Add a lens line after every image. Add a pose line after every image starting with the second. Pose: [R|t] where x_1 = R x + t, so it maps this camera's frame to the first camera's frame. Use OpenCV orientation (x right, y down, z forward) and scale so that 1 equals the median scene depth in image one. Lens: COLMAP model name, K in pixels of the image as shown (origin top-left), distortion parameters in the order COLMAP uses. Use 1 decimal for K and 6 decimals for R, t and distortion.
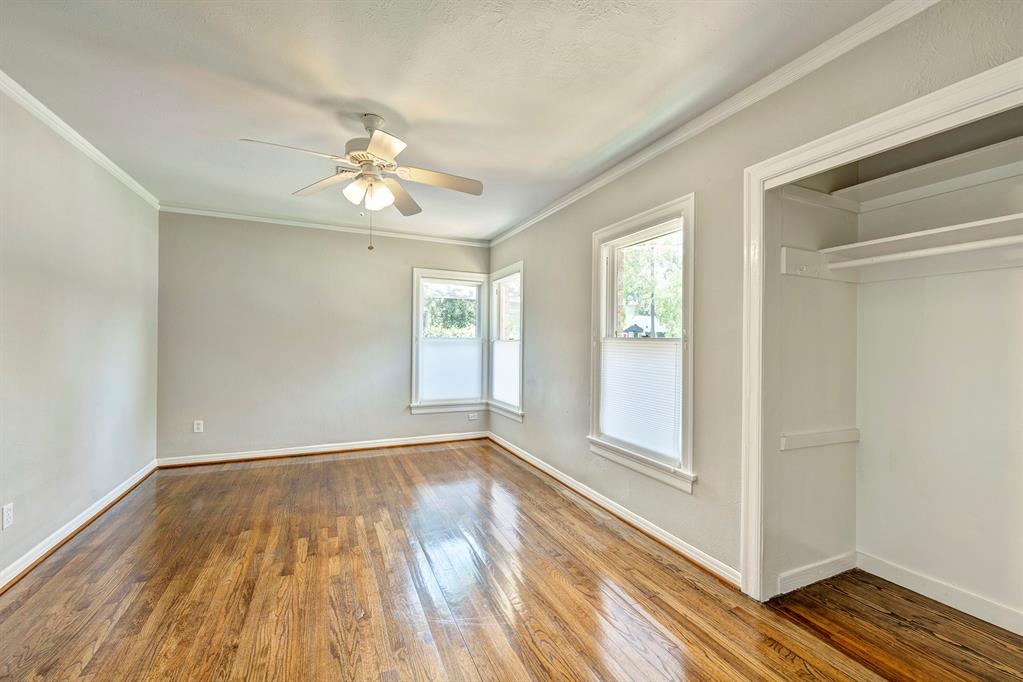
lens RADIAL K [[410.9, 0, 509.8], [0, 410.9, 341.5], [0, 0, 1]] dist [0.002317, 0.000042]
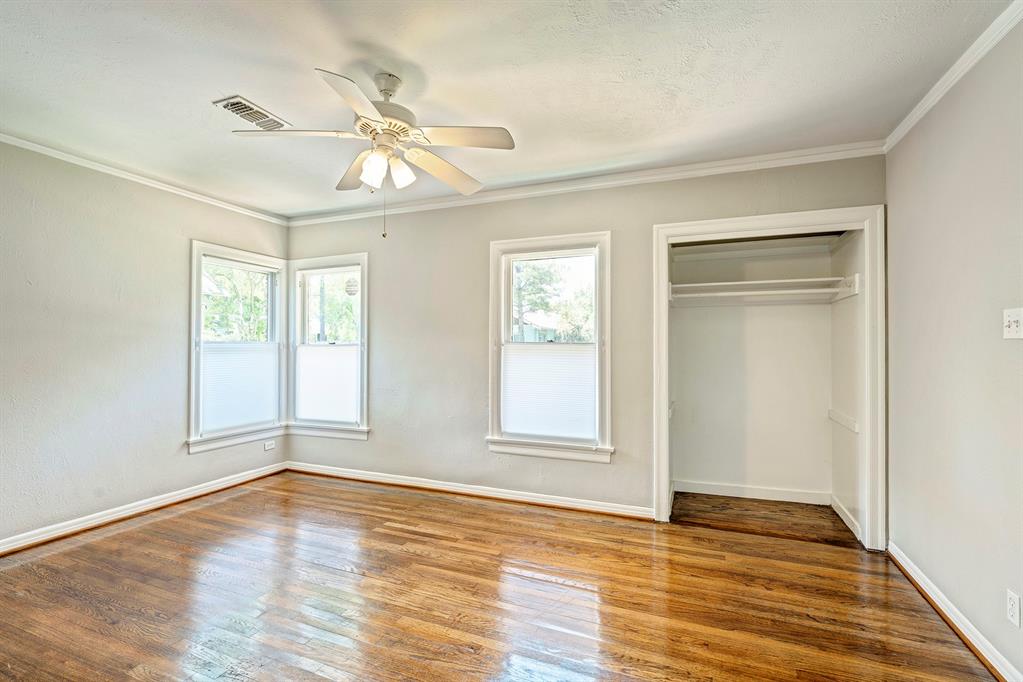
lens RADIAL K [[464.3, 0, 510.4], [0, 464.3, 342.2], [0, 0, 1]] dist [0.002247, -0.000097]
pose [[0.726871, -0.001890, 0.686771, -0.424645], [0.004826, 0.999986, -0.002356, -0.004772], [-0.686757, 0.005027, 0.726870, 0.079641]]
